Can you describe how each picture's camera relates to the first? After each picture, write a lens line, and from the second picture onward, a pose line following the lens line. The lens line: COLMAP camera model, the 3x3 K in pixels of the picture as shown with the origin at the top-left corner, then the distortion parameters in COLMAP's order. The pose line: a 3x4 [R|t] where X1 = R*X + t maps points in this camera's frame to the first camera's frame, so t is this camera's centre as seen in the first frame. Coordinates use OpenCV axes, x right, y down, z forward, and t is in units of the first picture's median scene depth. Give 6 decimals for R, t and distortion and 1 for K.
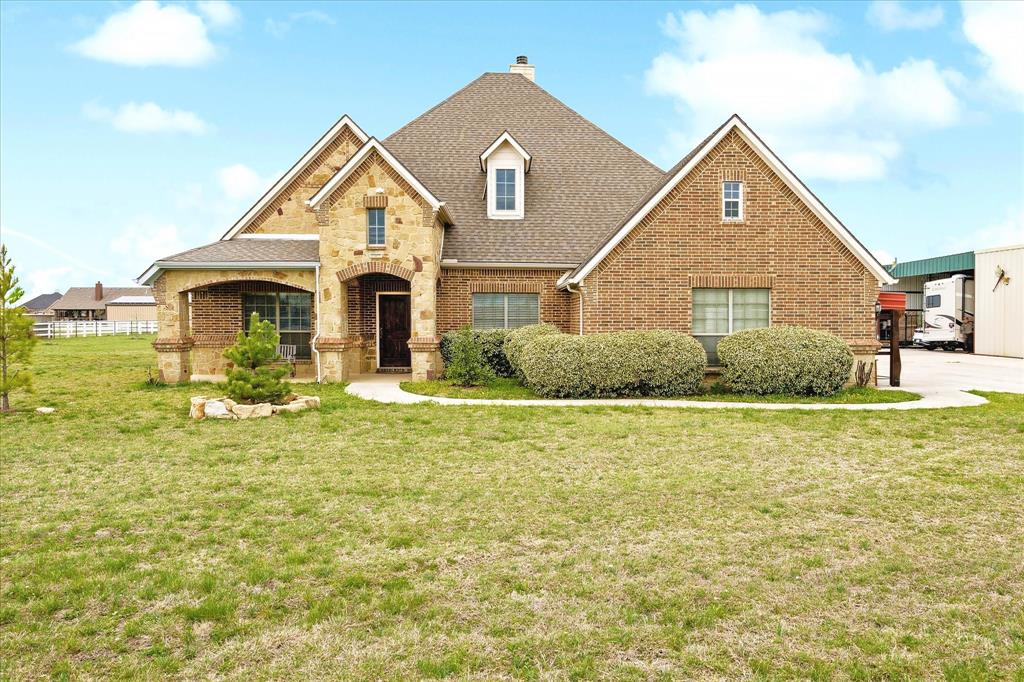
lens RADIAL K [[742.0, 0, 512.3], [0, 742.0, 331.3], [0, 0, 1]] dist [-0.004913, -0.002819]
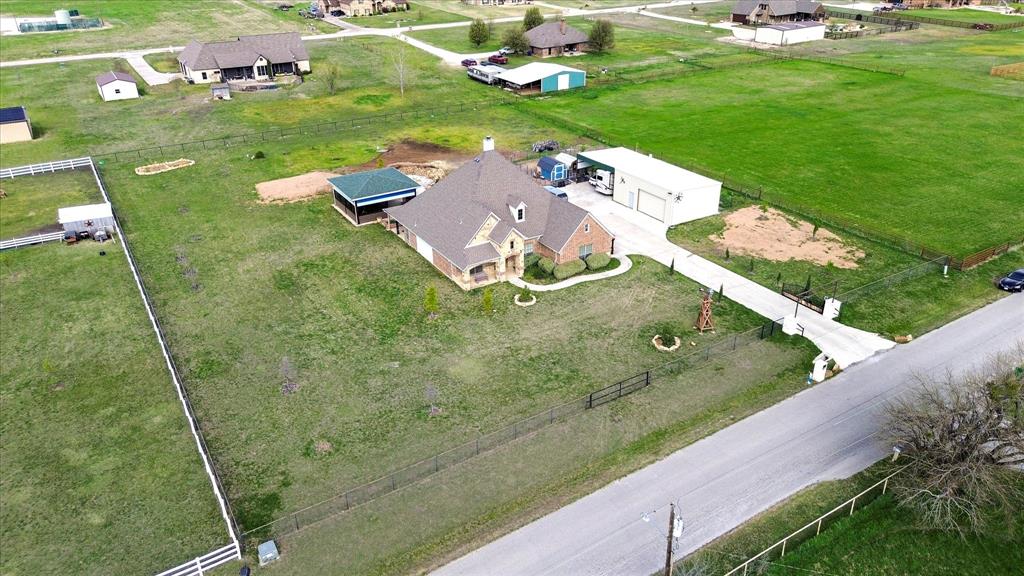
lens RADIAL K [[731.0, 0, 514.7], [0, 731.0, 283.2], [0, 0, 1]] dist [0.060728, 0.000716]
pose [[0.865408, -0.227017, 0.446691, -2.133936], [0.015168, 0.902938, 0.429504, -1.780767], [-0.500839, -0.364920, 0.784853, -2.385632]]
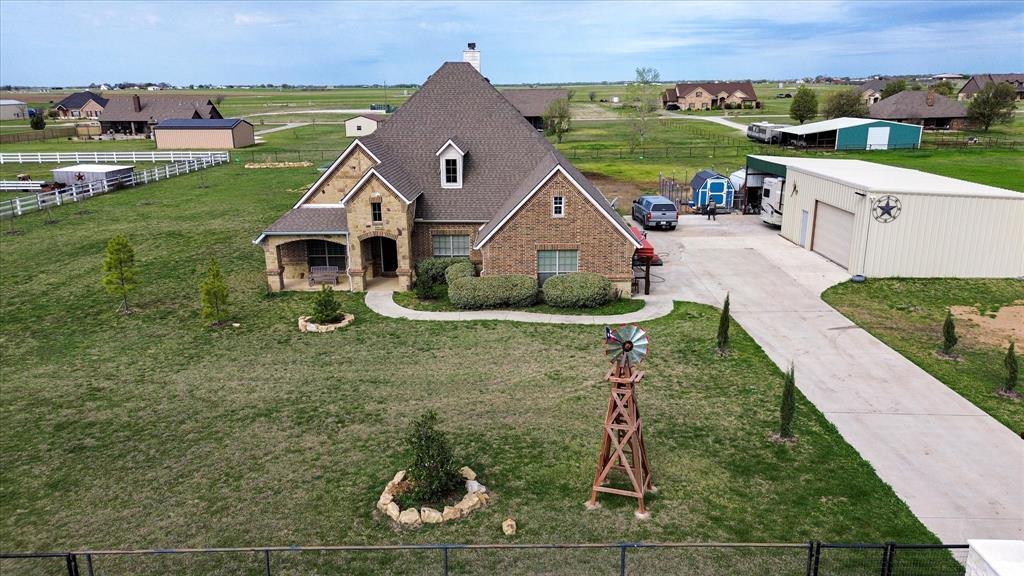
lens RADIAL K [[731.0, 0, 510.2], [0, 731.0, 294.1], [0, 0, 1]] dist [0.060728, 0.000716]
pose [[0.999534, 0.003712, -0.030289, 0.227595], [0.004153, 0.966787, 0.255549, -0.439012], [0.030232, -0.255555, 0.966322, -0.905754]]
